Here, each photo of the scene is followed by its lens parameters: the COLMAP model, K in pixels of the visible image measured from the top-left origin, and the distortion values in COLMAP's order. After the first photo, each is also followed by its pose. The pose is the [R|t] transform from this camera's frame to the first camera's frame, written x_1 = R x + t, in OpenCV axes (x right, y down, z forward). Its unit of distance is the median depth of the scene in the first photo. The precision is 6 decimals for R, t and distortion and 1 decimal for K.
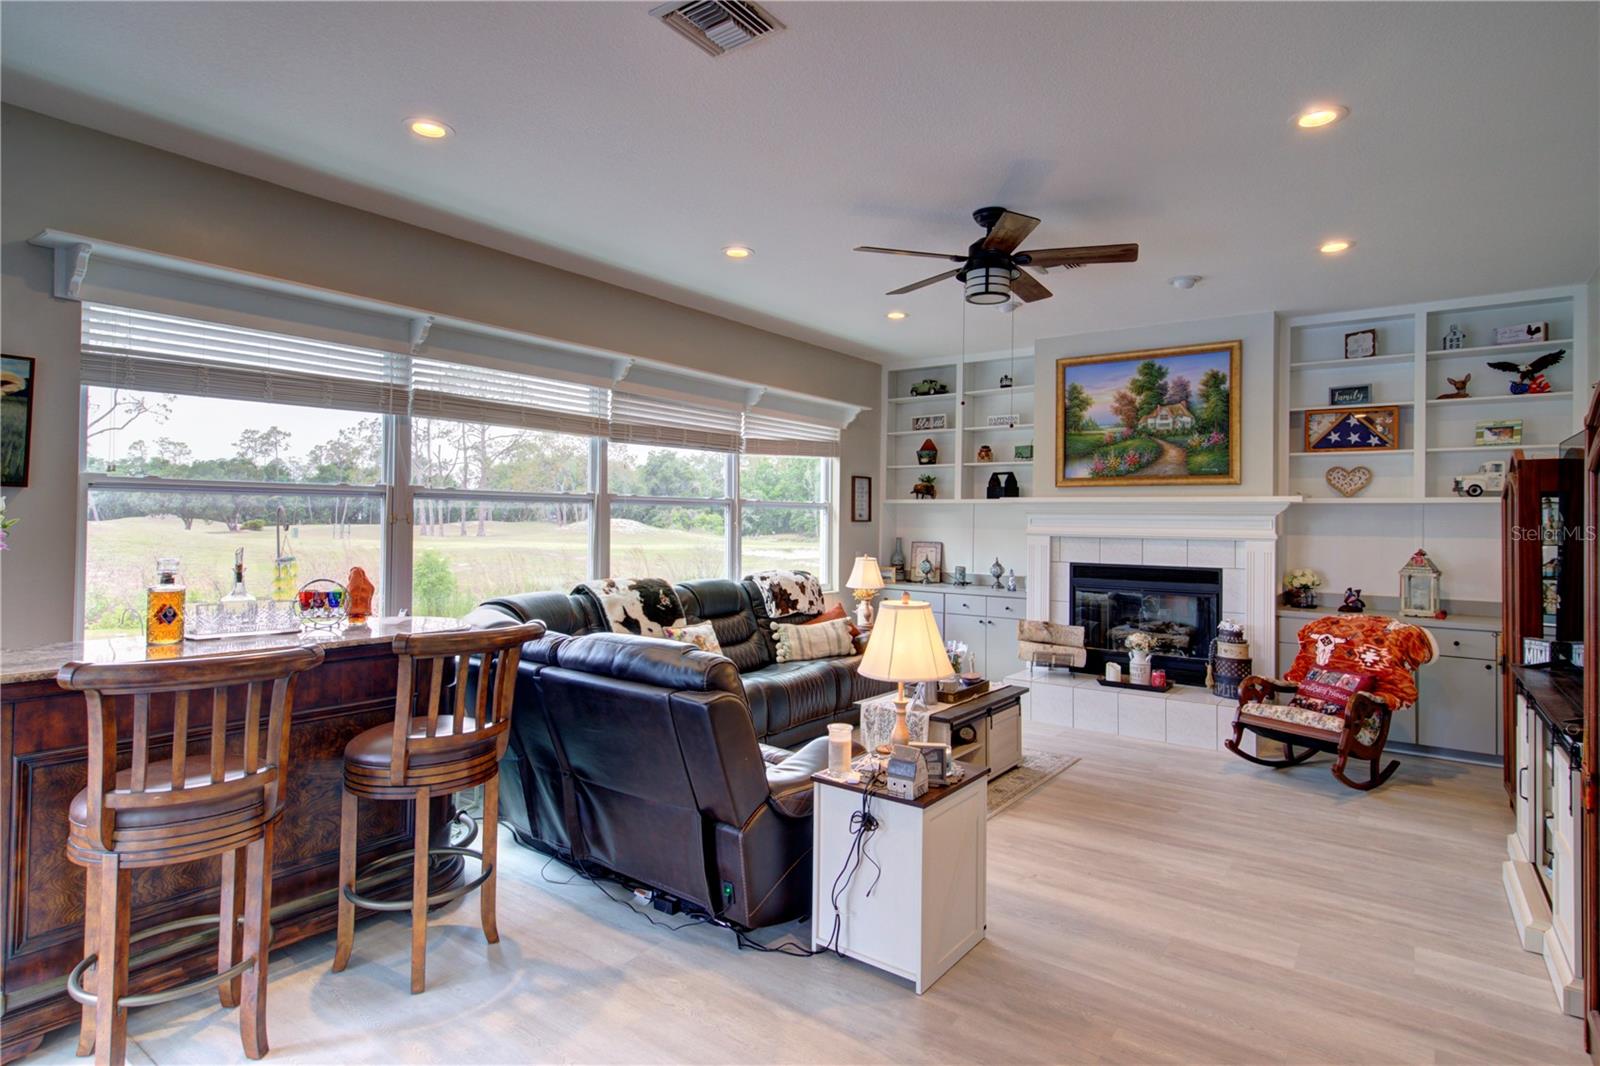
lens RADIAL K [[816.6, 0, 821.7], [0, 816.6, 506.9], [0, 0, 1]] dist [0.027505, -0.007444]
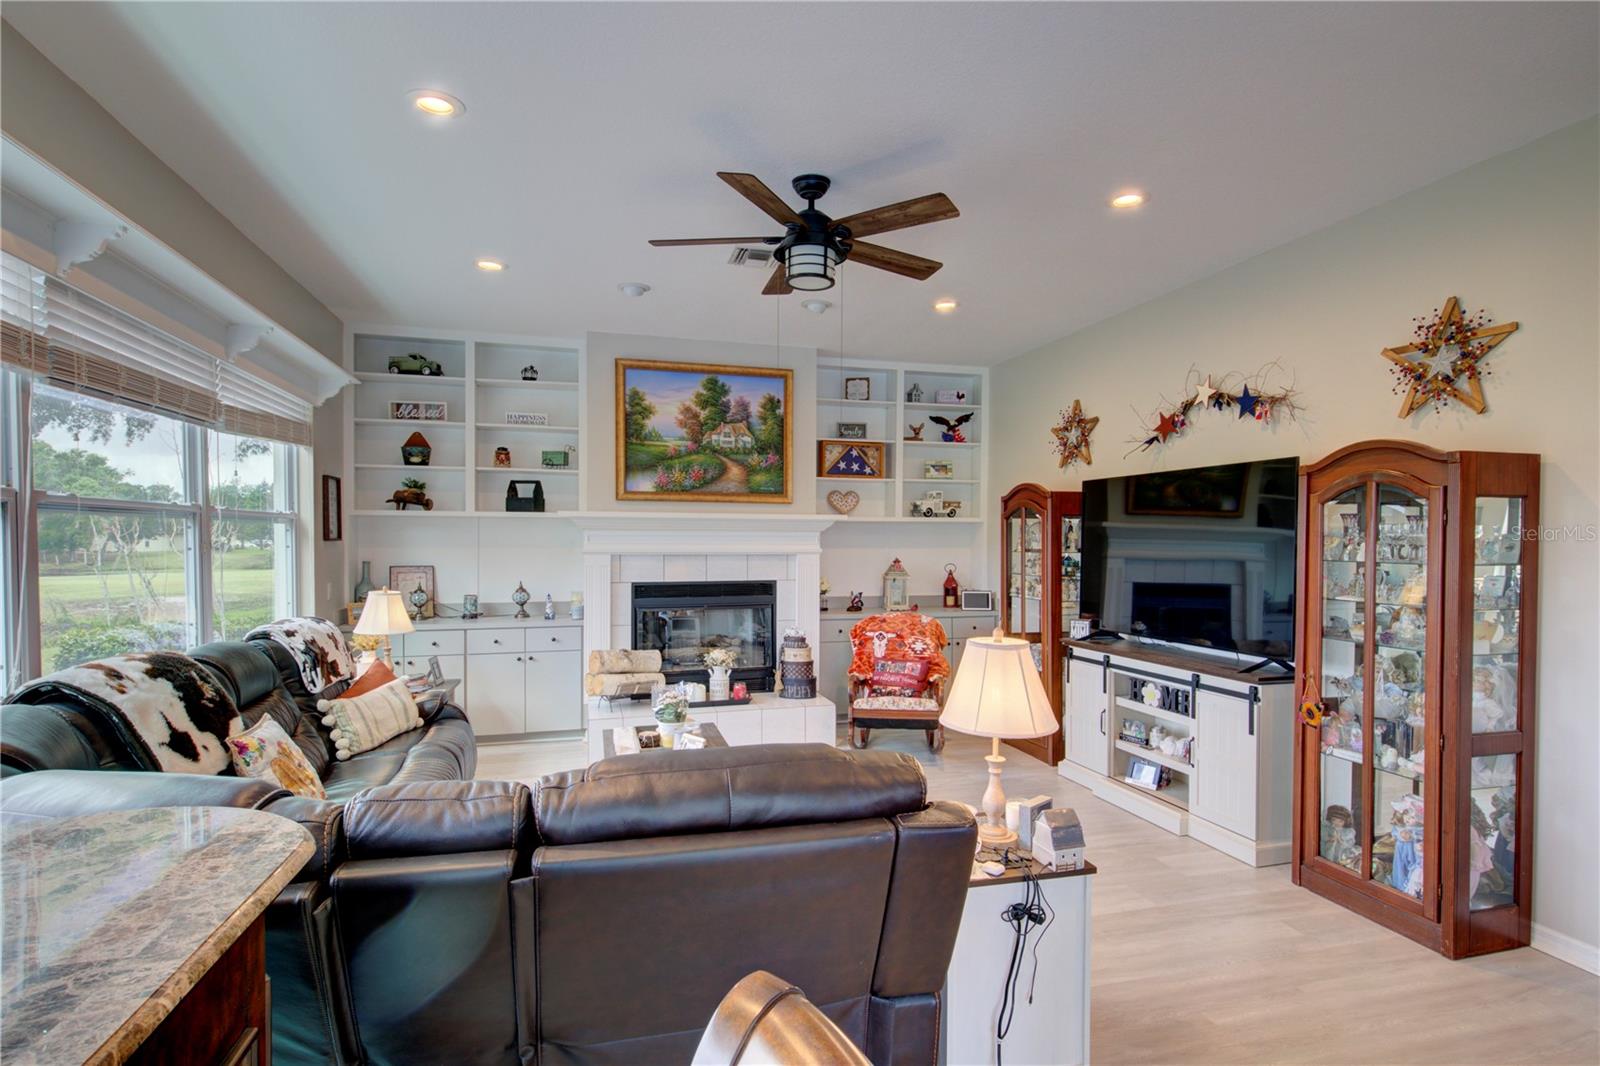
lens RADIAL K [[816.6, 0, 799.4], [0, 816.6, 557.4], [0, 0, 1]] dist [0.027505, -0.007444]
pose [[0.629045, -0.027056, 0.776898, -0.318523], [-0.007258, 0.999146, 0.040673, 0.000282], [-0.777335, -0.031224, 0.628311, 0.298491]]
